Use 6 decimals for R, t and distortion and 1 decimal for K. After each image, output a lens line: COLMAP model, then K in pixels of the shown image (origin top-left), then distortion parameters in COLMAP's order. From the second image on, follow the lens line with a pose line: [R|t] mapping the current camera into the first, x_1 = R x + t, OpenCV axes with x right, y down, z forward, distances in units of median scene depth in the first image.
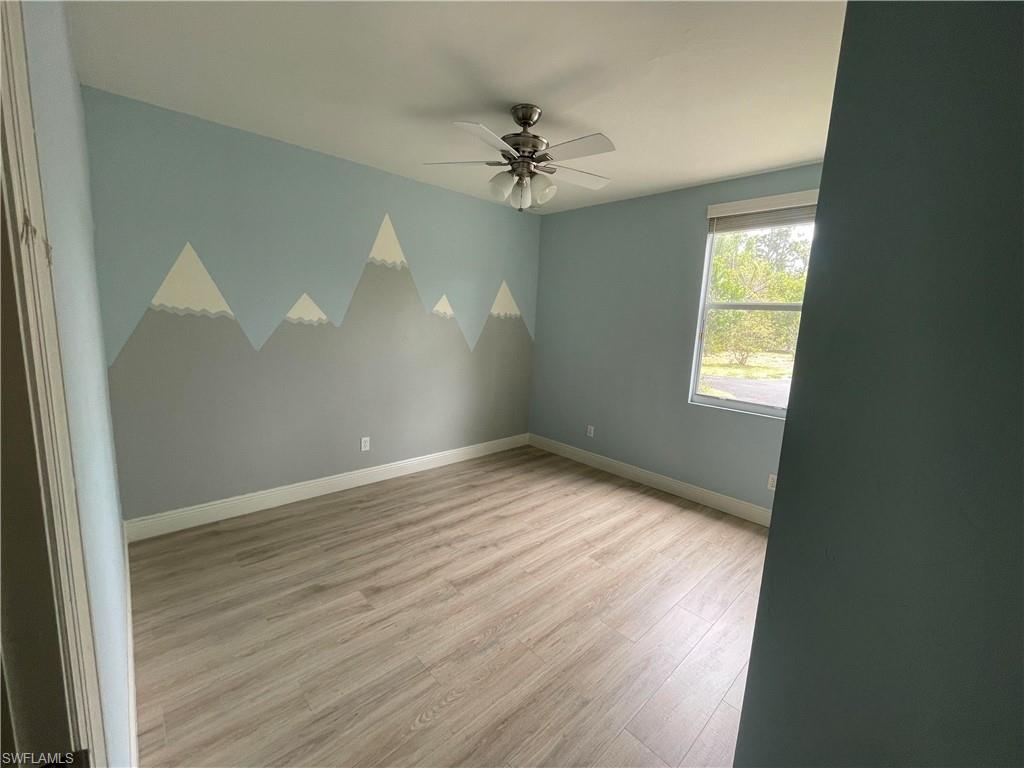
lens RADIAL K [[418.6, 0, 514.0], [0, 418.6, 381.0], [0, 0, 1]] dist [-0.000507, 0.000353]
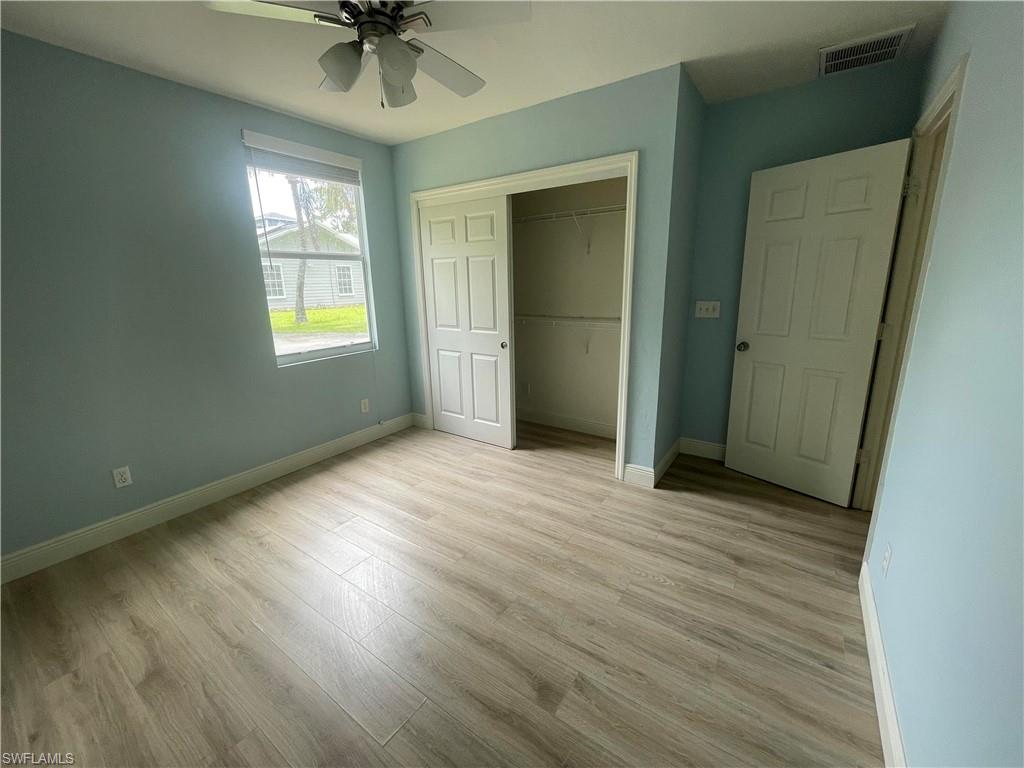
lens RADIAL K [[418.6, 0, 514.0], [0, 418.6, 381.7], [0, 0, 1]] dist [-0.000507, 0.000353]
pose [[-0.208841, -0.272789, 0.939133, -0.793945], [0.159406, 0.937970, 0.307899, -0.170219], [-0.964871, 0.214005, -0.152403, 1.021880]]
